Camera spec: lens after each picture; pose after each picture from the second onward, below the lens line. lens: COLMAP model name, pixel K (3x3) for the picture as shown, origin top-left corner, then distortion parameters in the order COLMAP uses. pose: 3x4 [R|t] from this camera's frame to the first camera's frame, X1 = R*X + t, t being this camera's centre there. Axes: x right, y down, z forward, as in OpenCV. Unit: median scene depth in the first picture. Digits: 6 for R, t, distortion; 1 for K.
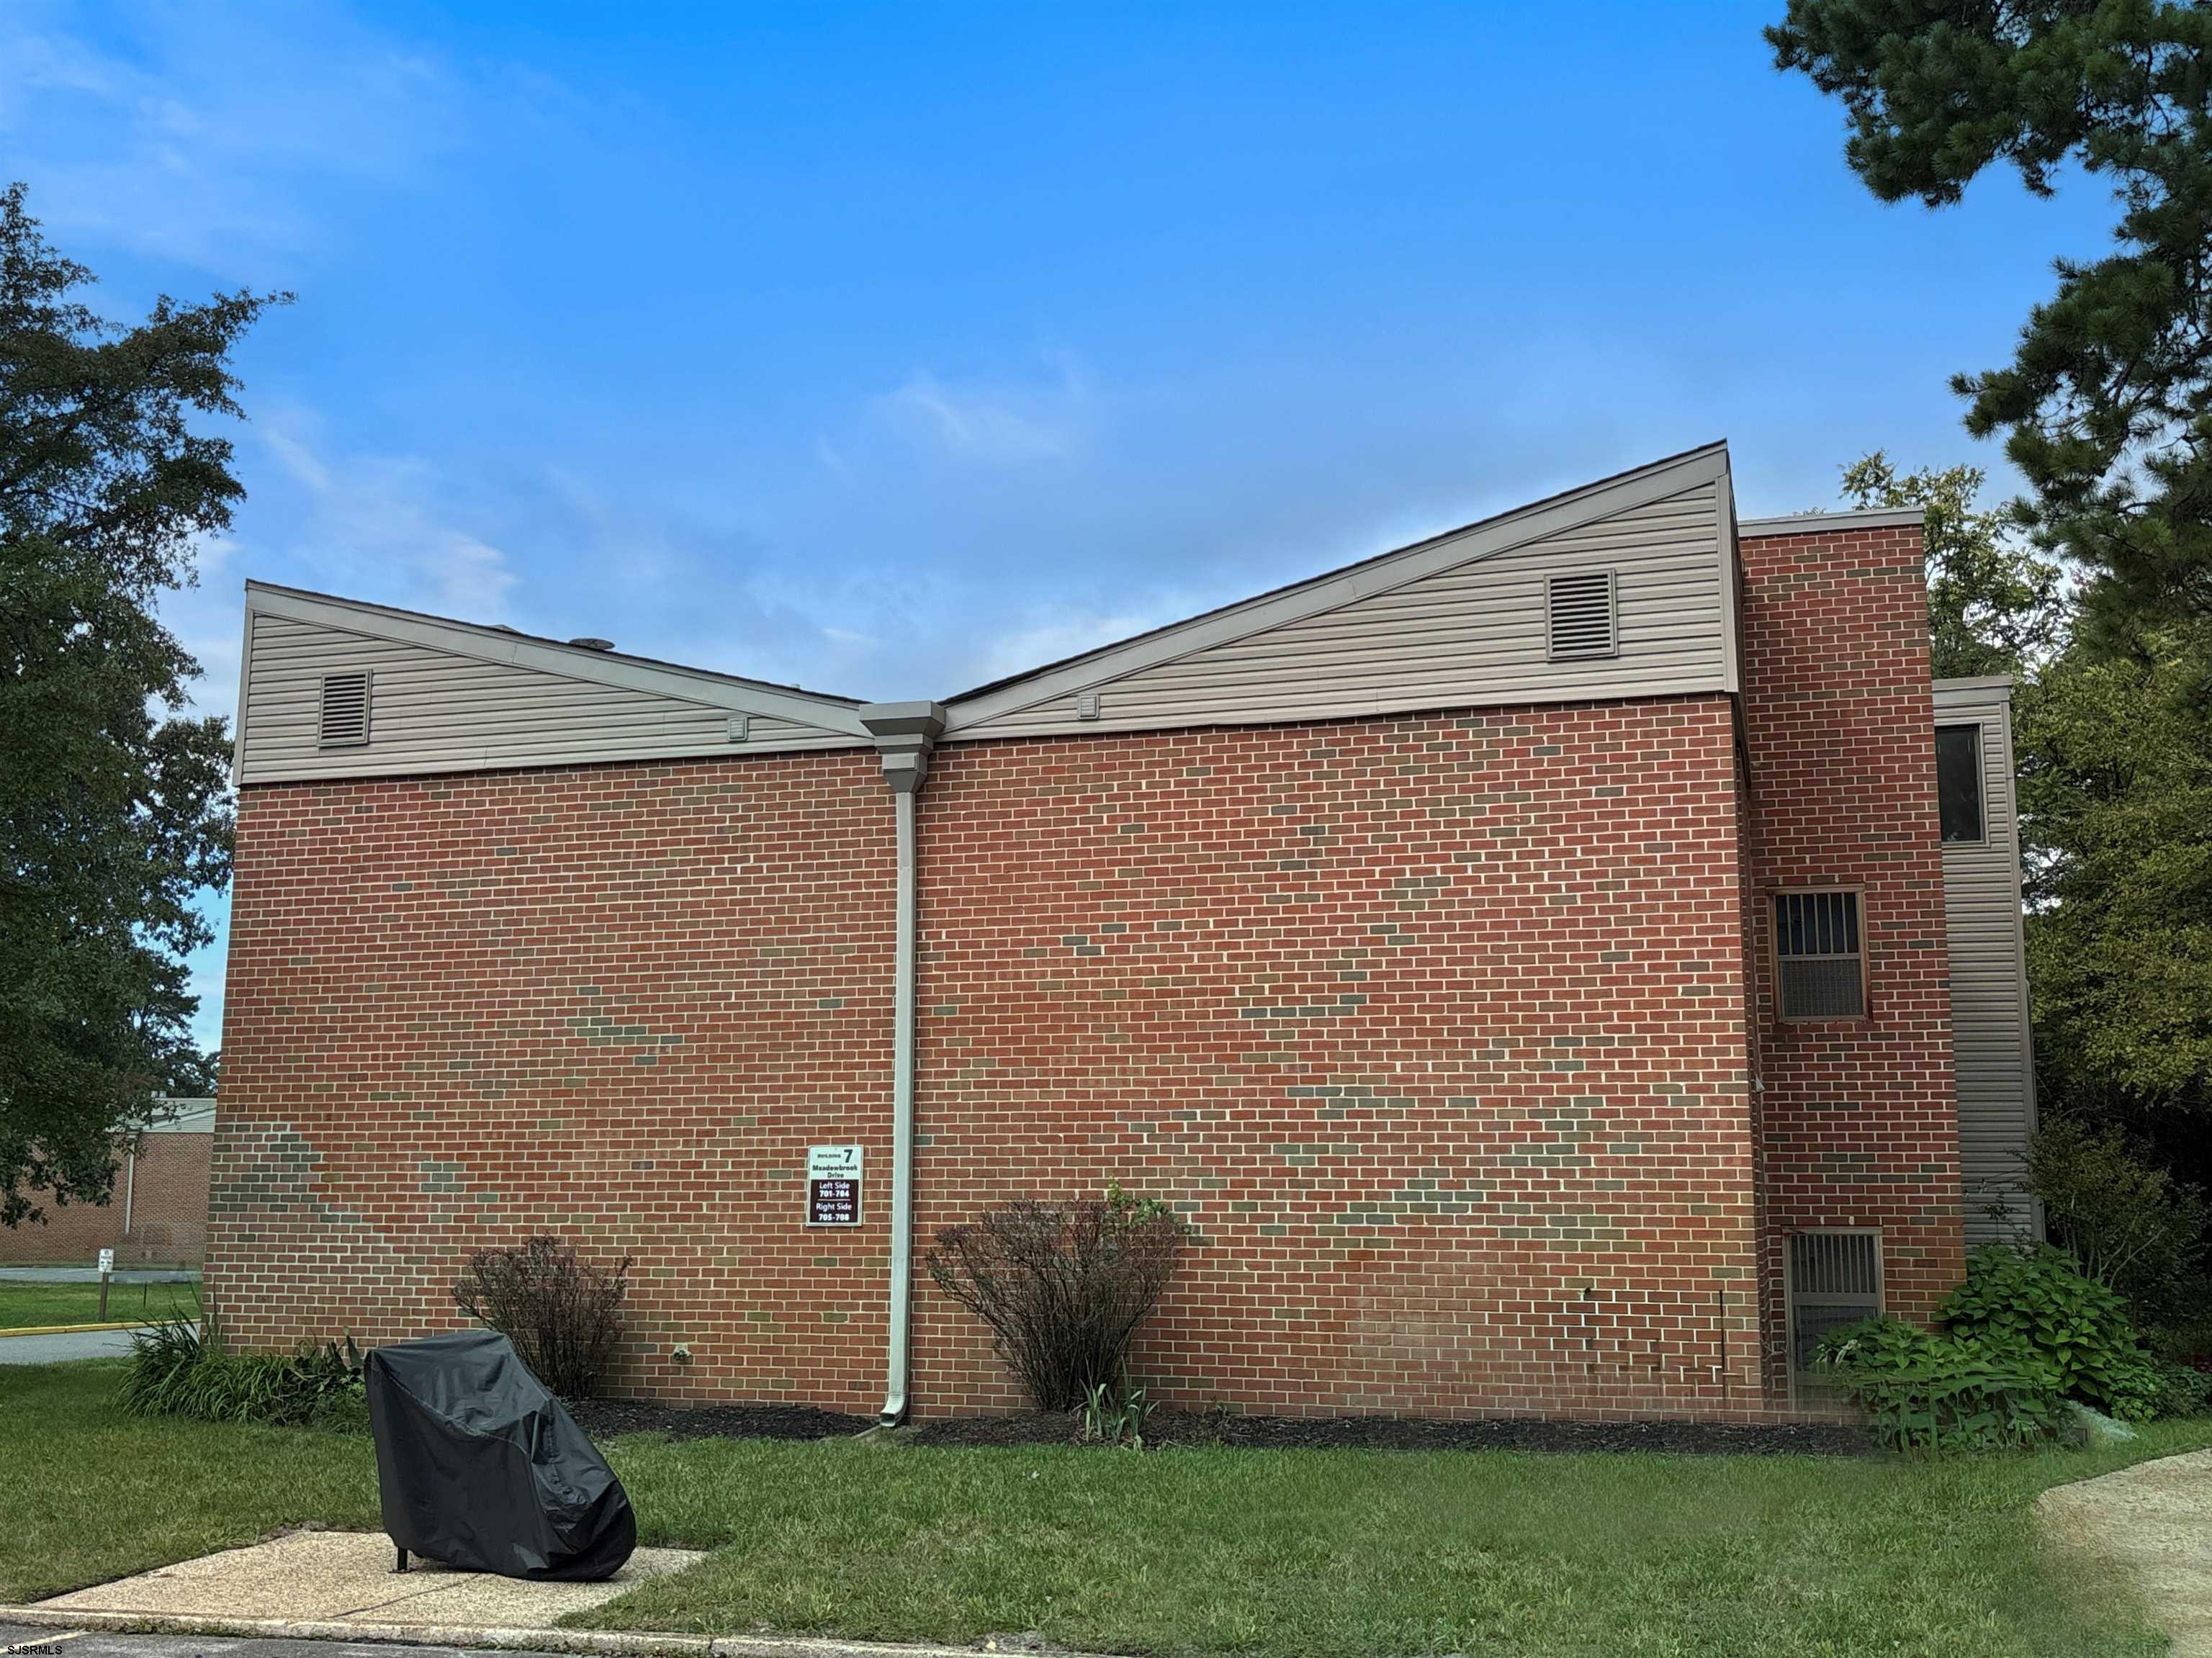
lens RADIAL K [[2272.8, 0, 1108.7], [0, 2272.8, 834.5], [0, 0, 1]] dist [0.042626, 0.000000]
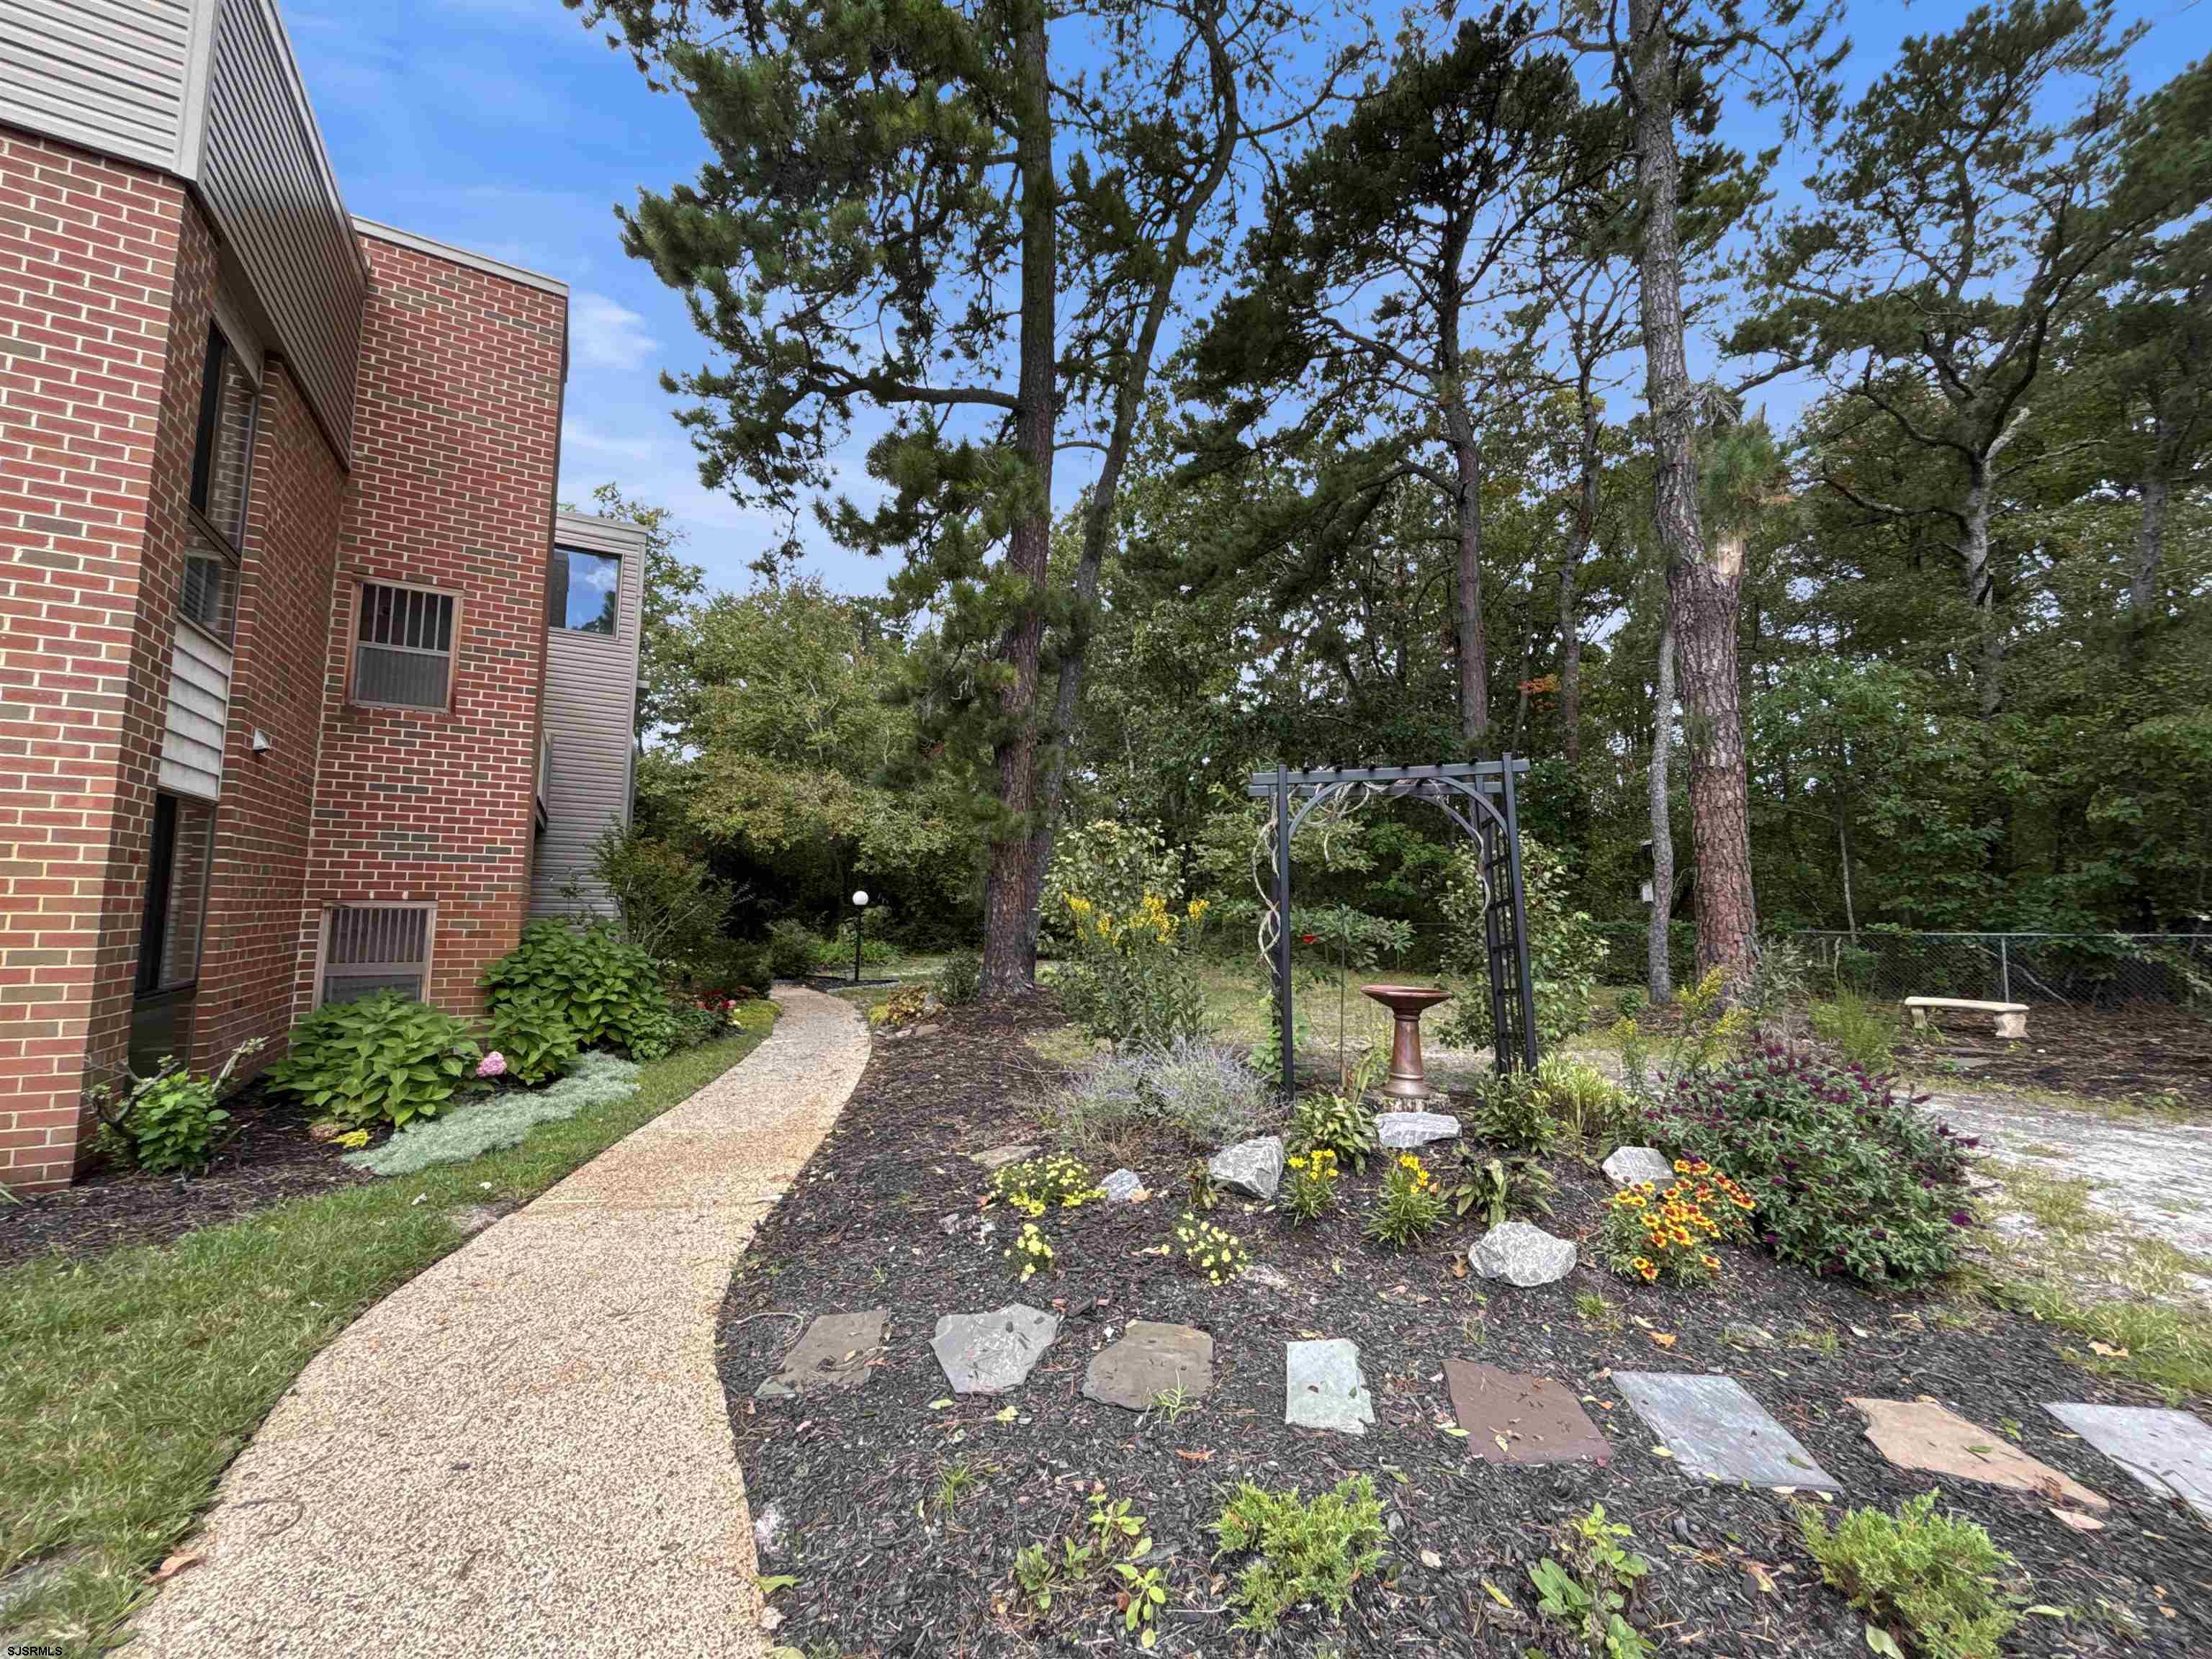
lens RADIAL K [[887.1, 0, 1105.1], [0, 887.1, 840.2], [0, 0, 1]] dist [-0.004047, -0.000789]
pose [[0.677231, 0.068354, 0.732588, 0.250366], [-0.134325, 0.990428, 0.031763, 0.089556], [-0.723405, -0.119916, 0.679931, 0.504198]]
